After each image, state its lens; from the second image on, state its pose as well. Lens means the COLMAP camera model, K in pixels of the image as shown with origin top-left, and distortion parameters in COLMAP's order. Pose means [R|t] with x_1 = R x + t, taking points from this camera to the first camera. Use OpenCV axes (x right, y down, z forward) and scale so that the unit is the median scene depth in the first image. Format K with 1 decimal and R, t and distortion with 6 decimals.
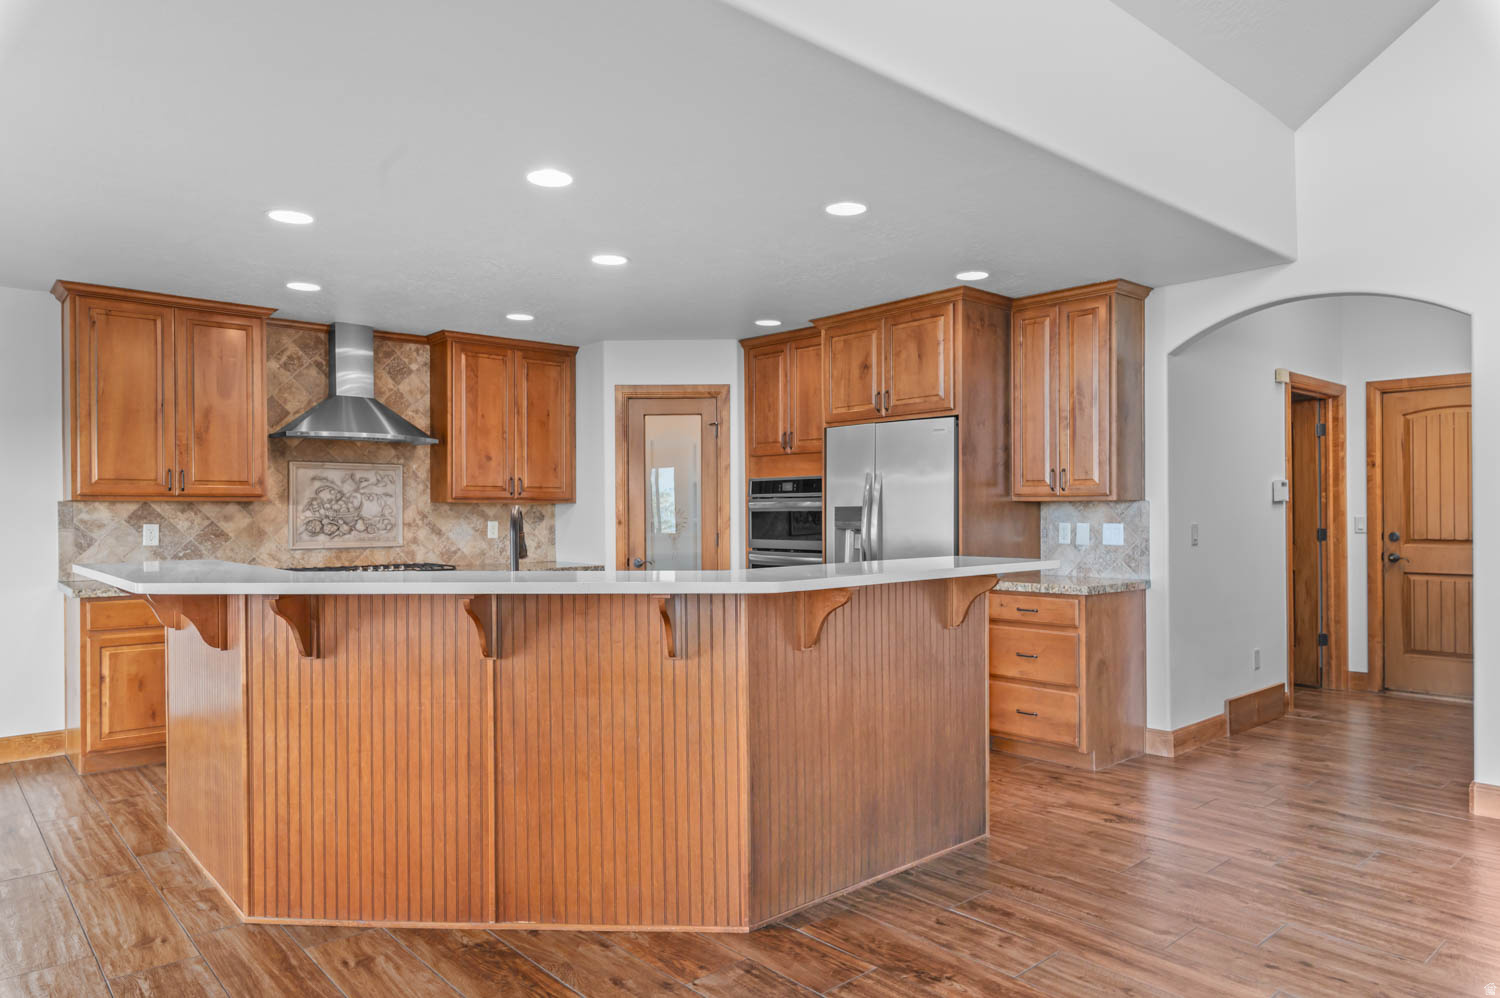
lens RADIAL K [[965.2, 0, 757.6], [0, 965.2, 511.7], [0, 0, 1]] dist [0.003824, 0.000951]
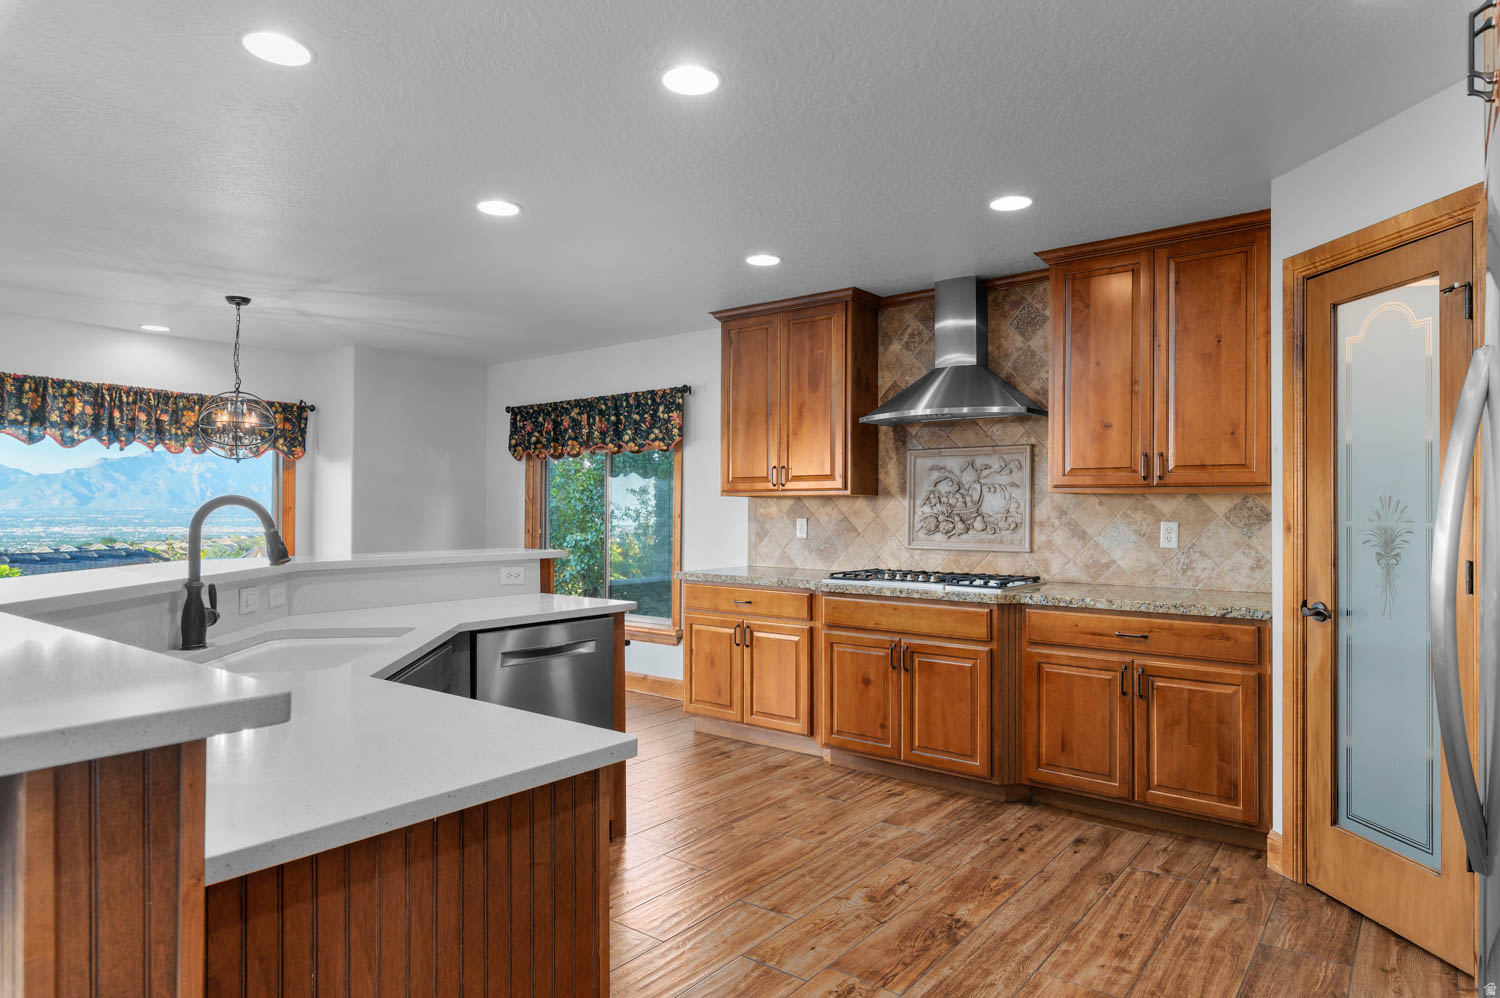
lens RADIAL K [[867.6, 0, 764.1], [0, 867.6, 495.0], [0, 0, 1]] dist [0.002033, -0.002612]
pose [[0.183726, -0.012110, -0.982903, 0.327329], [0.000453, 0.999925, -0.012235, -0.001125], [0.982977, 0.001803, 0.183717, 0.830172]]
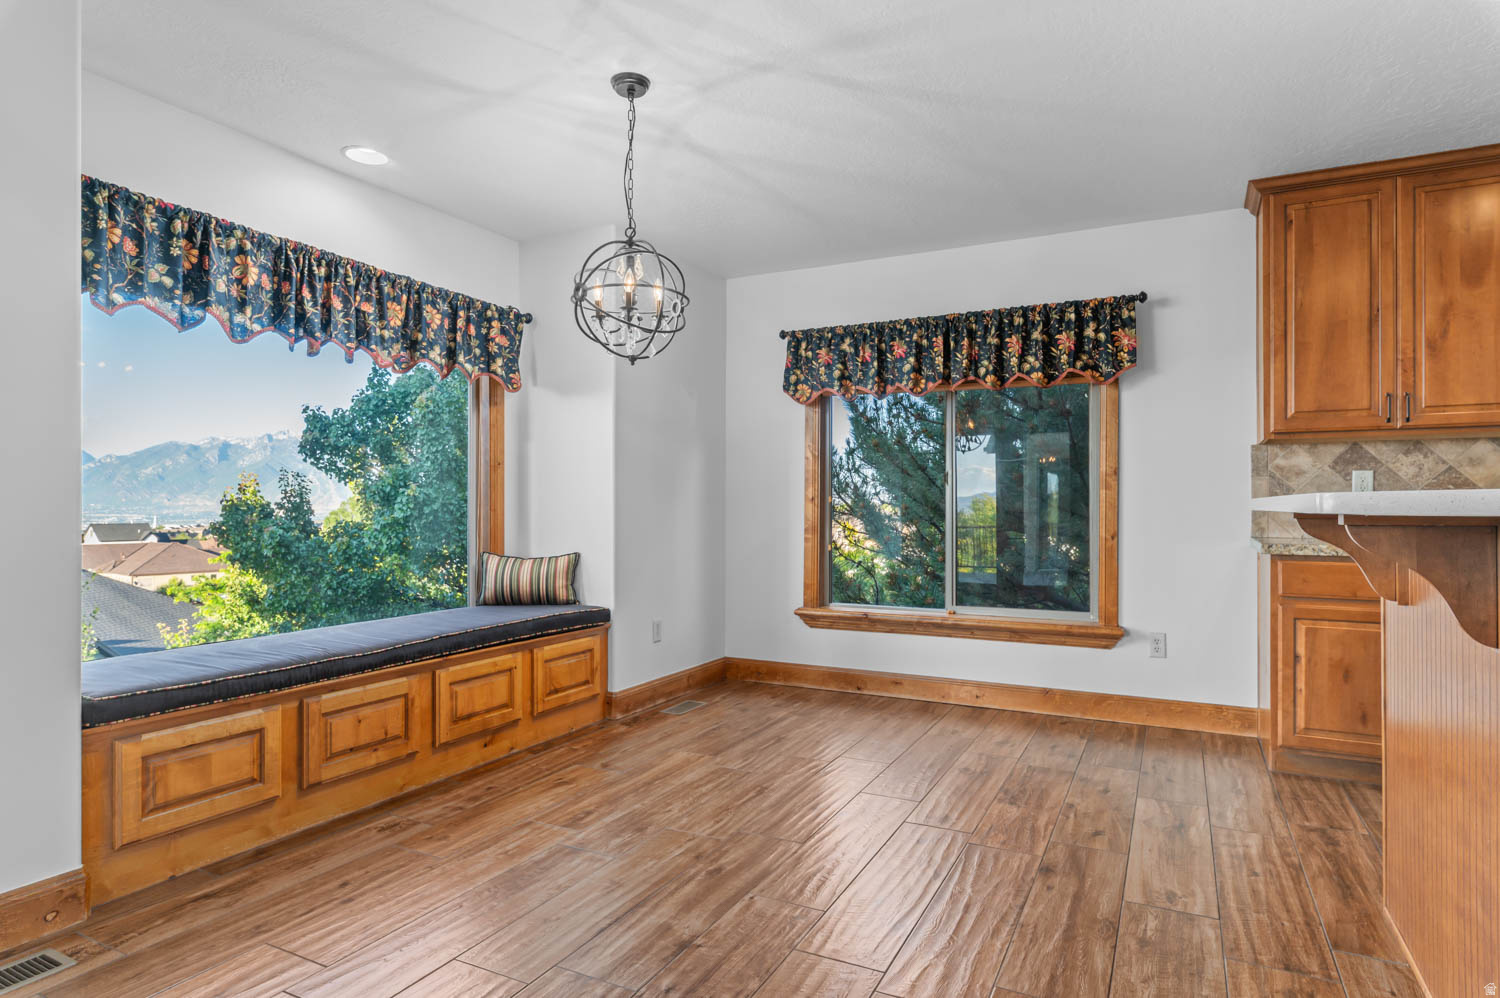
lens RADIAL K [[838.1, 0, 749.9], [0, 838.1, 511.9], [0, 0, 1]] dist [0.003106, -0.003540]
pose [[0.366762, 0.008003, -0.930280, -0.187458], [0.001440, 0.999957, 0.009171, 0.042222], [0.930314, -0.004703, 0.366735, 0.305495]]
